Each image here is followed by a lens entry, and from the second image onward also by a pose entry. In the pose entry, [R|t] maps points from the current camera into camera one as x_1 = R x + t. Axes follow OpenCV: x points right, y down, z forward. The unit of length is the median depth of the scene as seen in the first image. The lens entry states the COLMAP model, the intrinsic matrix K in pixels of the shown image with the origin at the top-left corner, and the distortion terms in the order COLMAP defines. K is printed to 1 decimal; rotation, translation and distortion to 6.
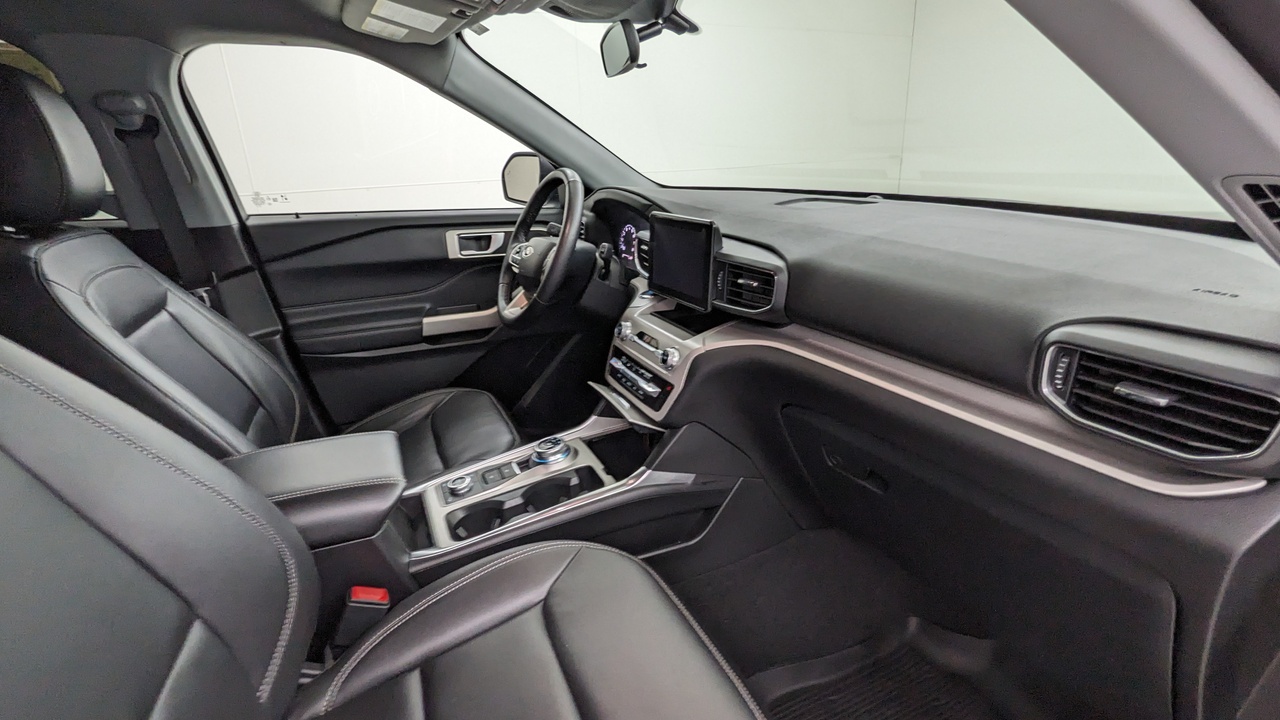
lens RADIAL K [[601.2, 0, 634.4], [0, 601.2, 356.5], [0, 0, 1]] dist [0.000275, -0.001244]
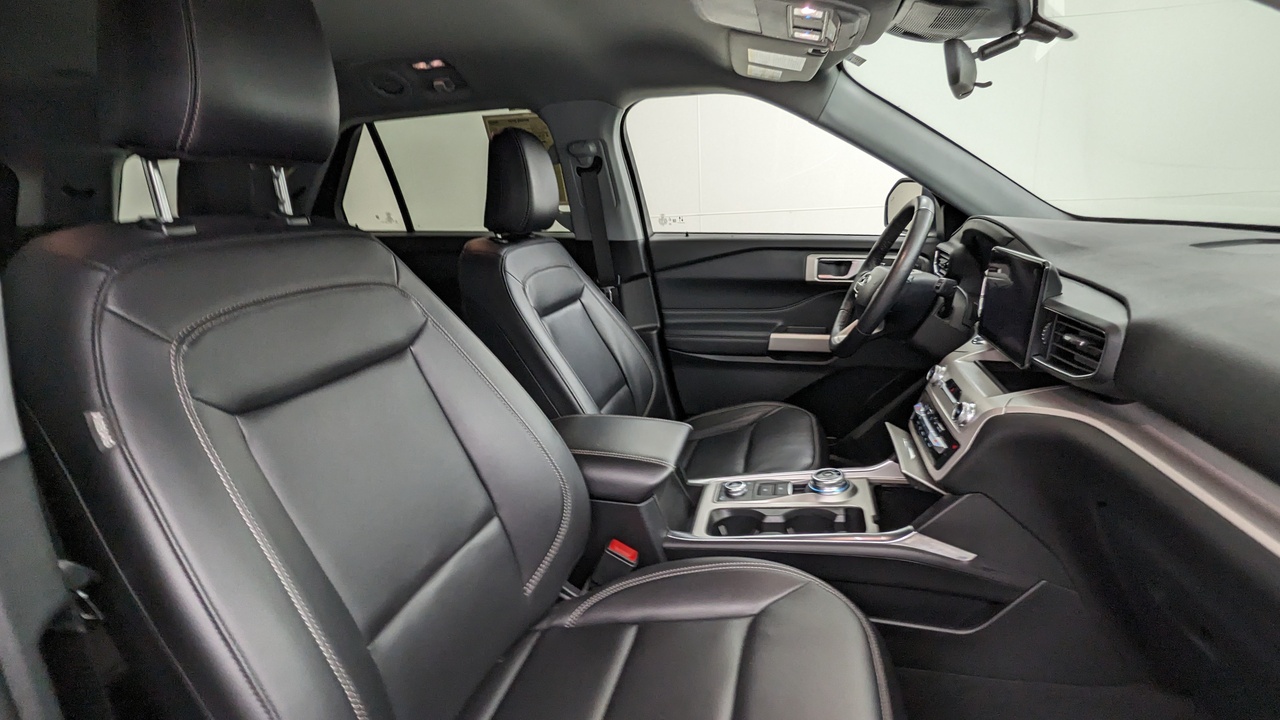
lens RADIAL K [[591.7, 0, 637.7], [0, 591.7, 357.2], [0, 0, 1]] dist [-0.001113, -0.000309]
pose [[0.795941, 0.160090, -0.583823, 0.142089], [-0.178647, 0.983566, 0.026150, -0.012932], [0.578415, 0.083485, 0.811459, 0.018255]]
